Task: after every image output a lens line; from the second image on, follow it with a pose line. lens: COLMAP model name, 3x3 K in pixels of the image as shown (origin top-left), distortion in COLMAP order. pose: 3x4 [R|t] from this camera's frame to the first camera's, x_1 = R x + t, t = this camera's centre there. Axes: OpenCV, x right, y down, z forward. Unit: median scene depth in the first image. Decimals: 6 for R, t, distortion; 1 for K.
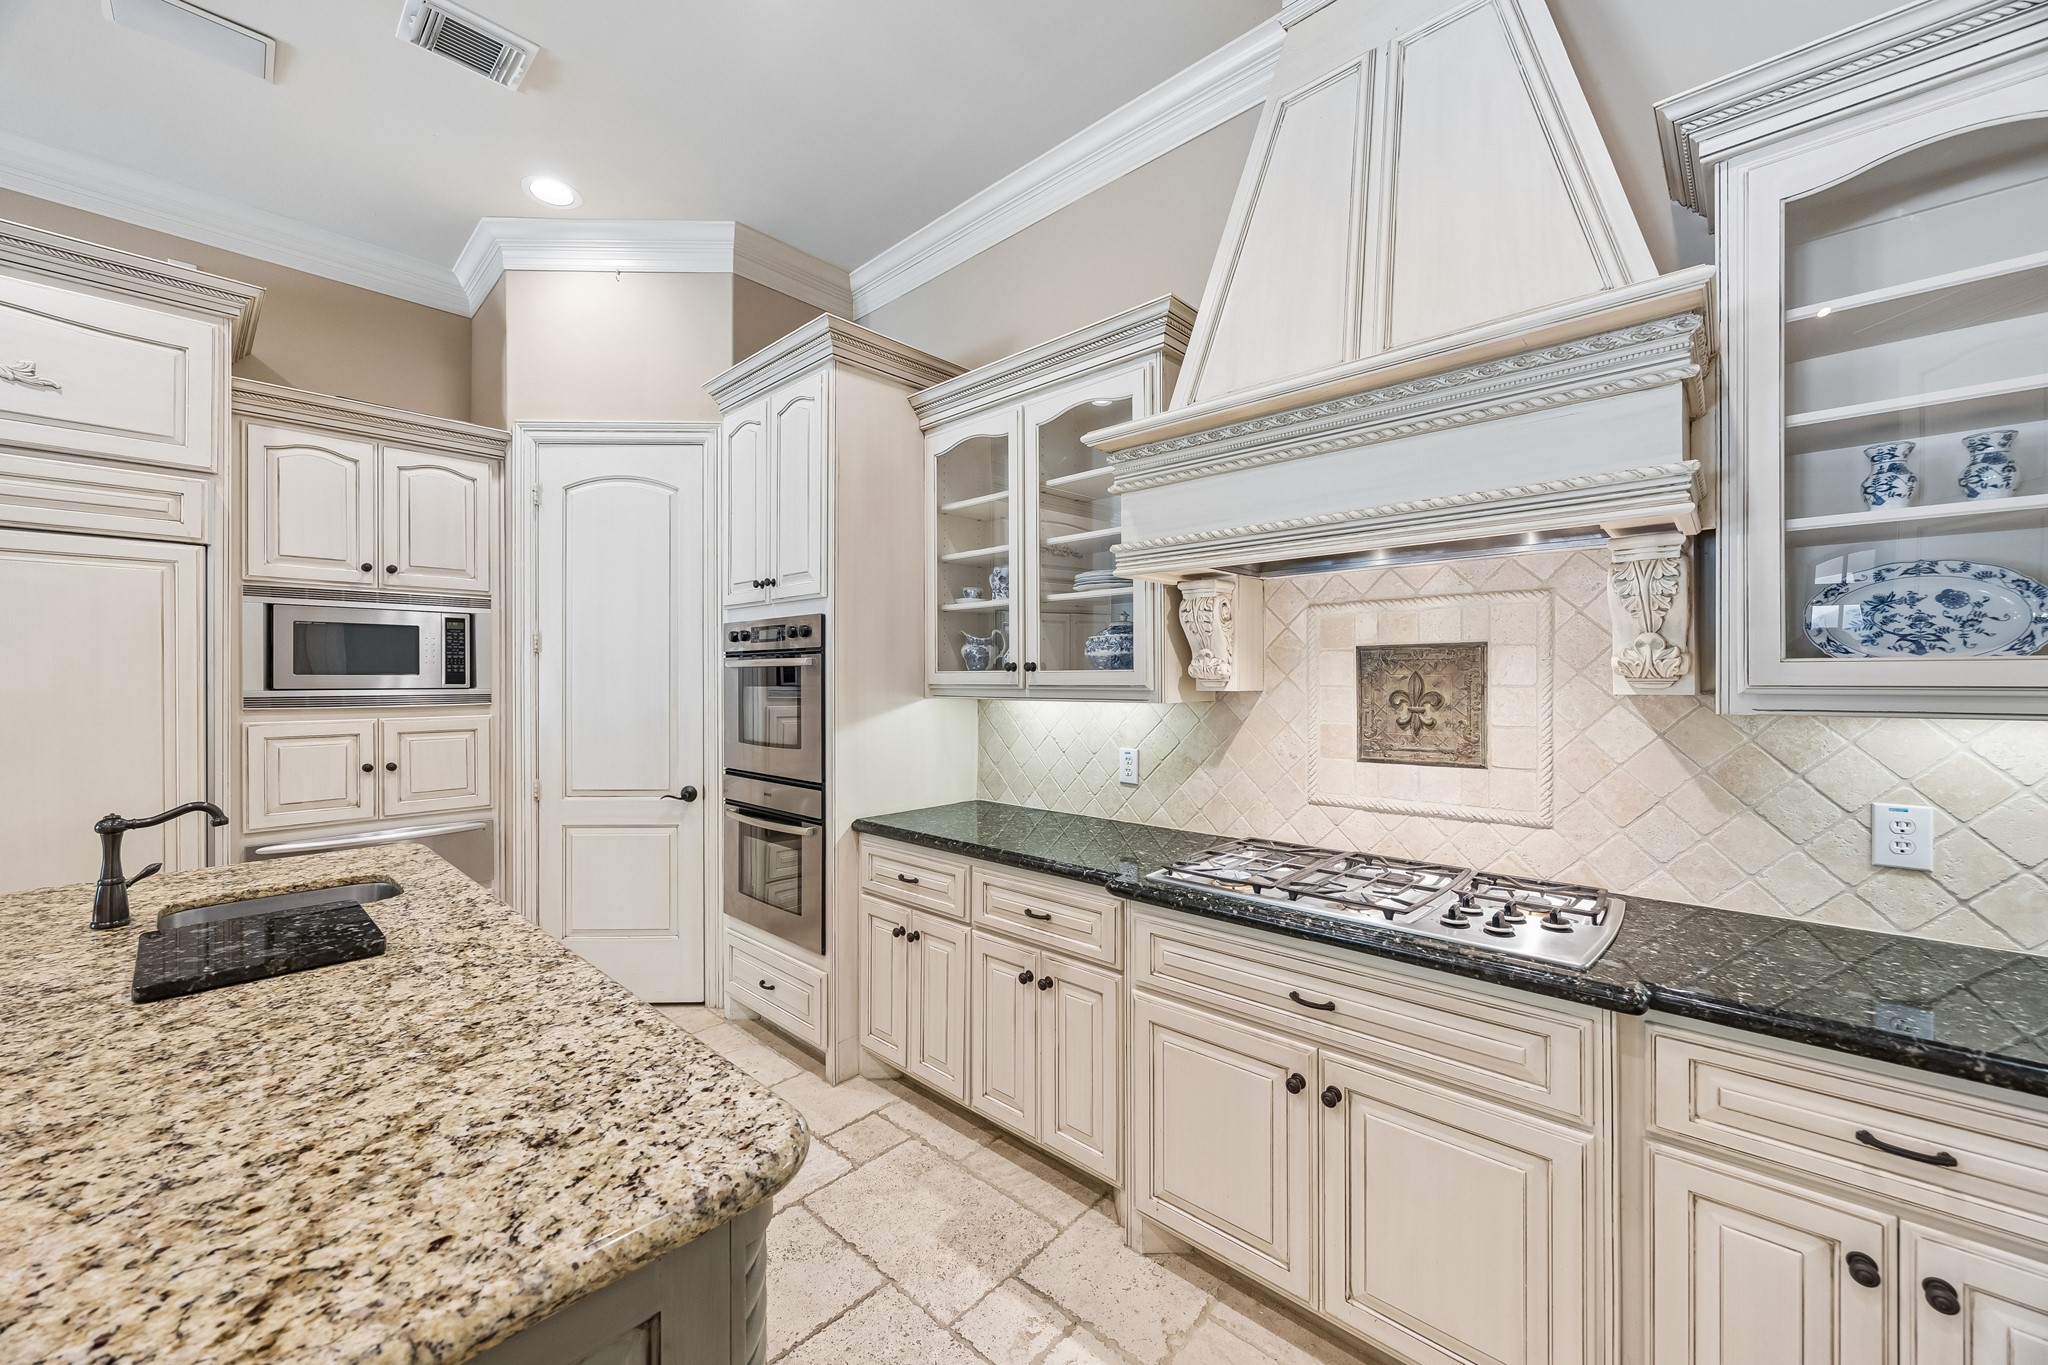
lens RADIAL K [[792.0, 0, 1022.4], [0, 792.0, 676.4], [0, 0, 1]] dist [0.002758, -0.001288]
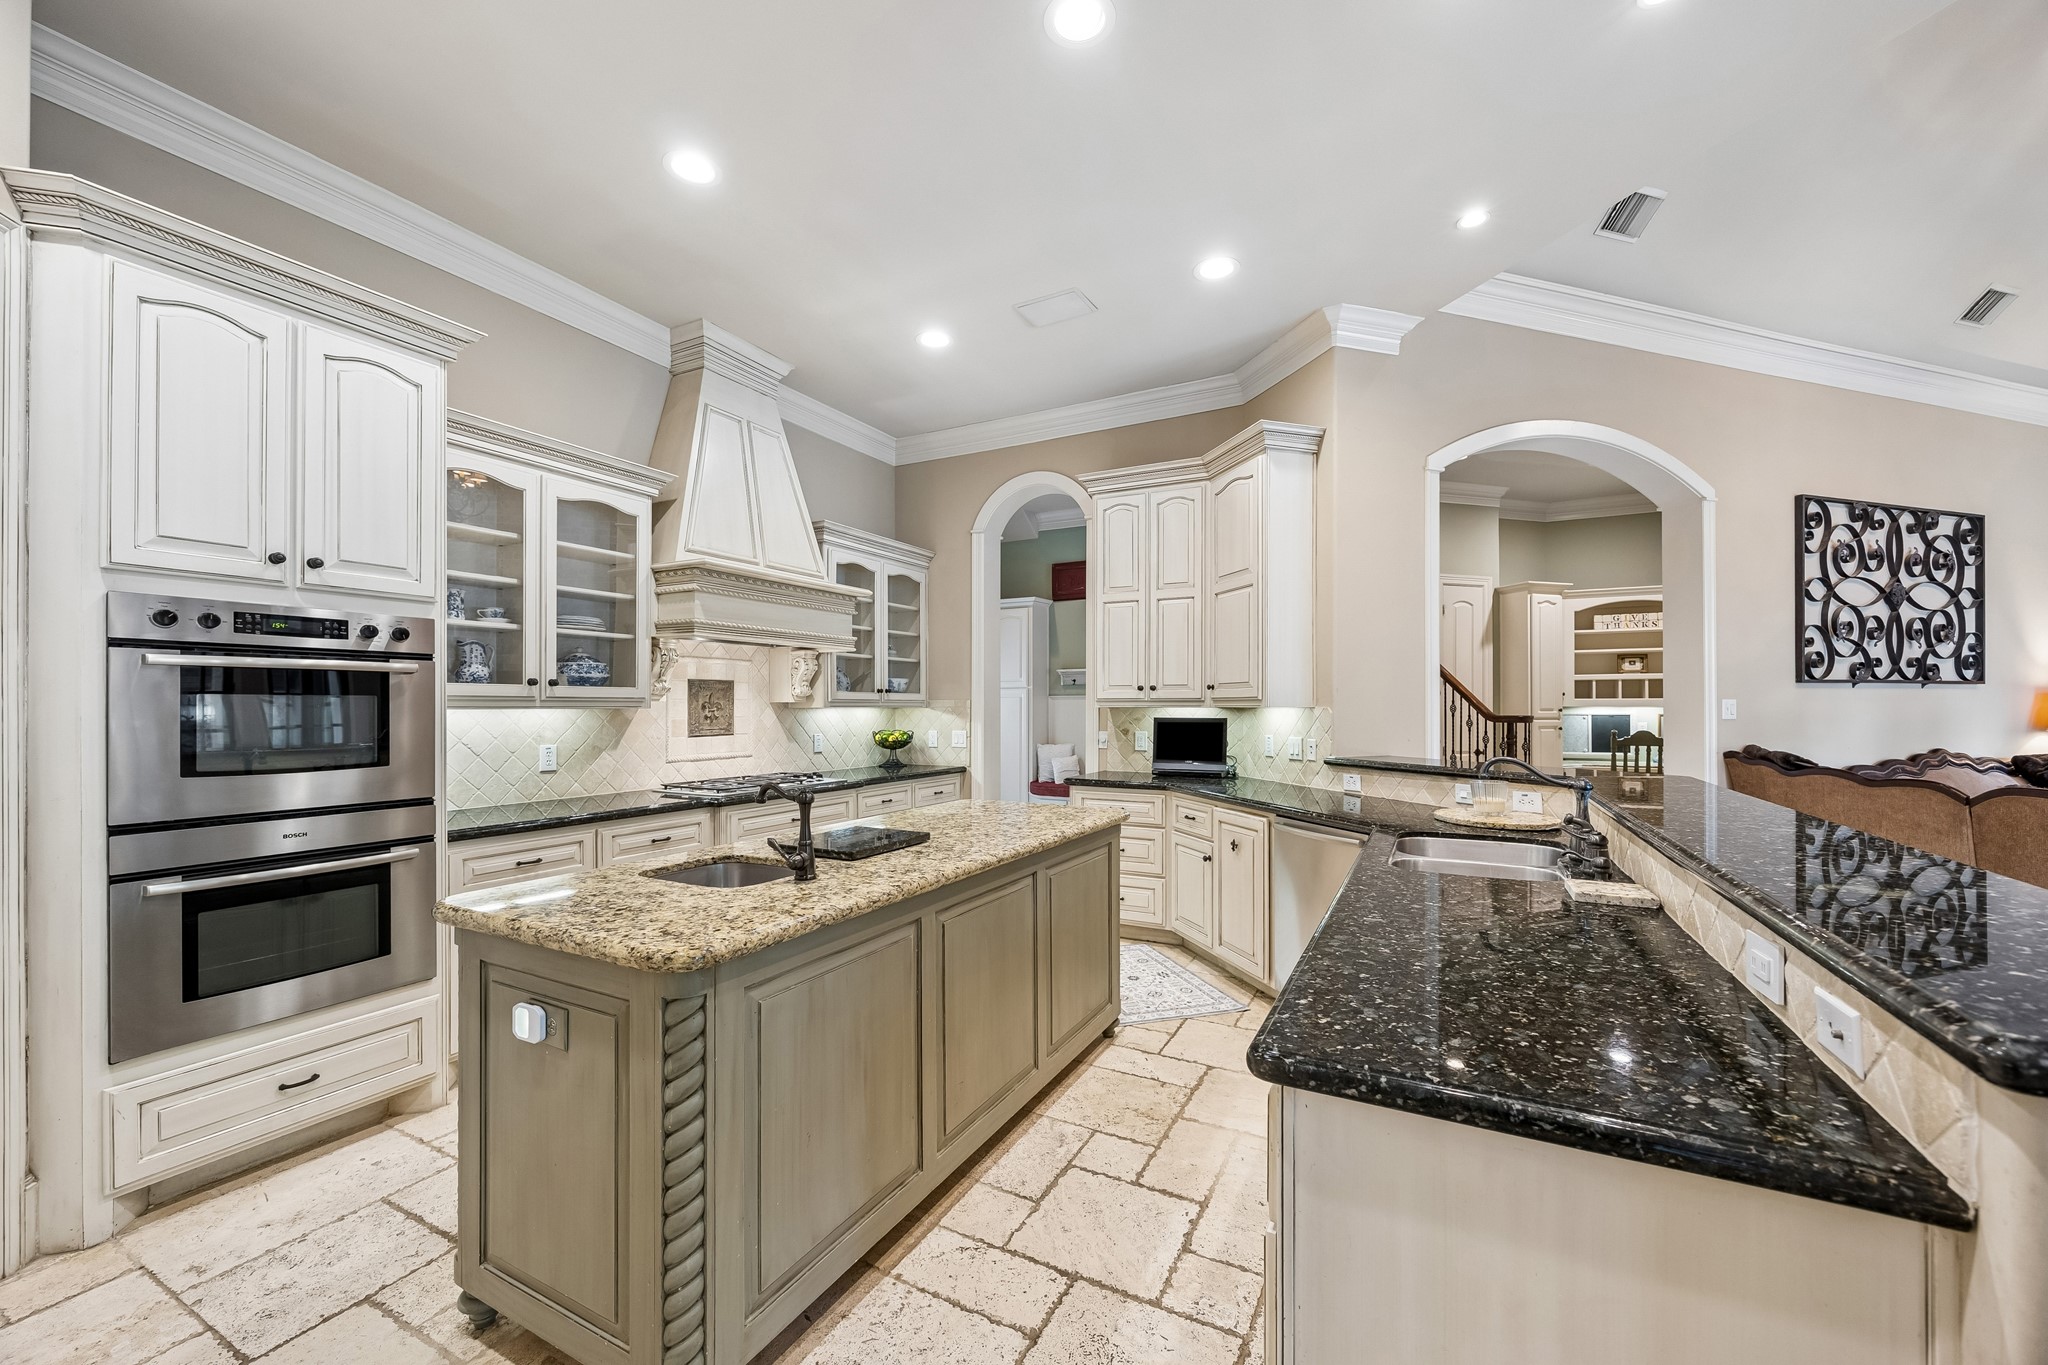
lens RADIAL K [[792.0, 0, 1036.2], [0, 792.0, 702.6], [0, 0, 1]] dist [0.002758, -0.001288]
pose [[-0.277911, 0.007203, 0.960580, -1.316115], [-0.003160, 0.999960, -0.008412, 0.026212], [-0.960602, -0.005374, -0.277877, 0.548400]]
